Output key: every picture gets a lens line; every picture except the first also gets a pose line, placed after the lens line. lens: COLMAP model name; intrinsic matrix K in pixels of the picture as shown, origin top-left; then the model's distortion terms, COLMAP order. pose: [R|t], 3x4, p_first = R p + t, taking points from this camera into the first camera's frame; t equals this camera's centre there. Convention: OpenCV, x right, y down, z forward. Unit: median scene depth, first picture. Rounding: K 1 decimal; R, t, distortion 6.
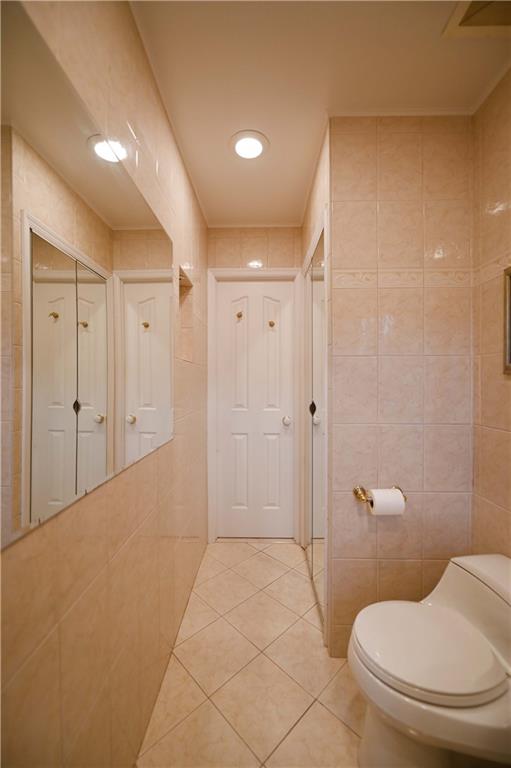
lens RADIAL K [[317.6, 0, 257.6], [0, 317.6, 380.1], [0, 0, 1]] dist [-0.010352, -0.000198]
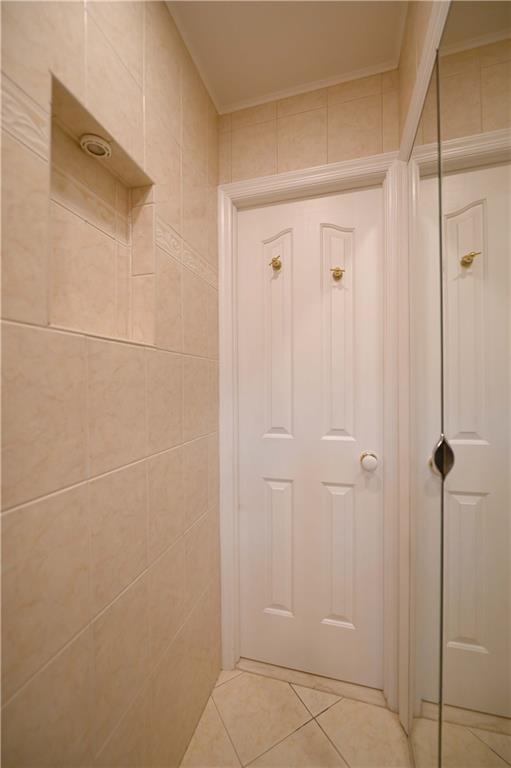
lens RADIAL K [[346.5, 0, 233.9], [0, 346.5, 390.4], [0, 0, 1]] dist [-0.011043, 0.000241]
pose [[0.959299, -0.005497, -0.282339, 0.040996], [0.010632, 0.999805, 0.016657, 0.001910], [0.282192, -0.018980, 0.959170, 0.406881]]
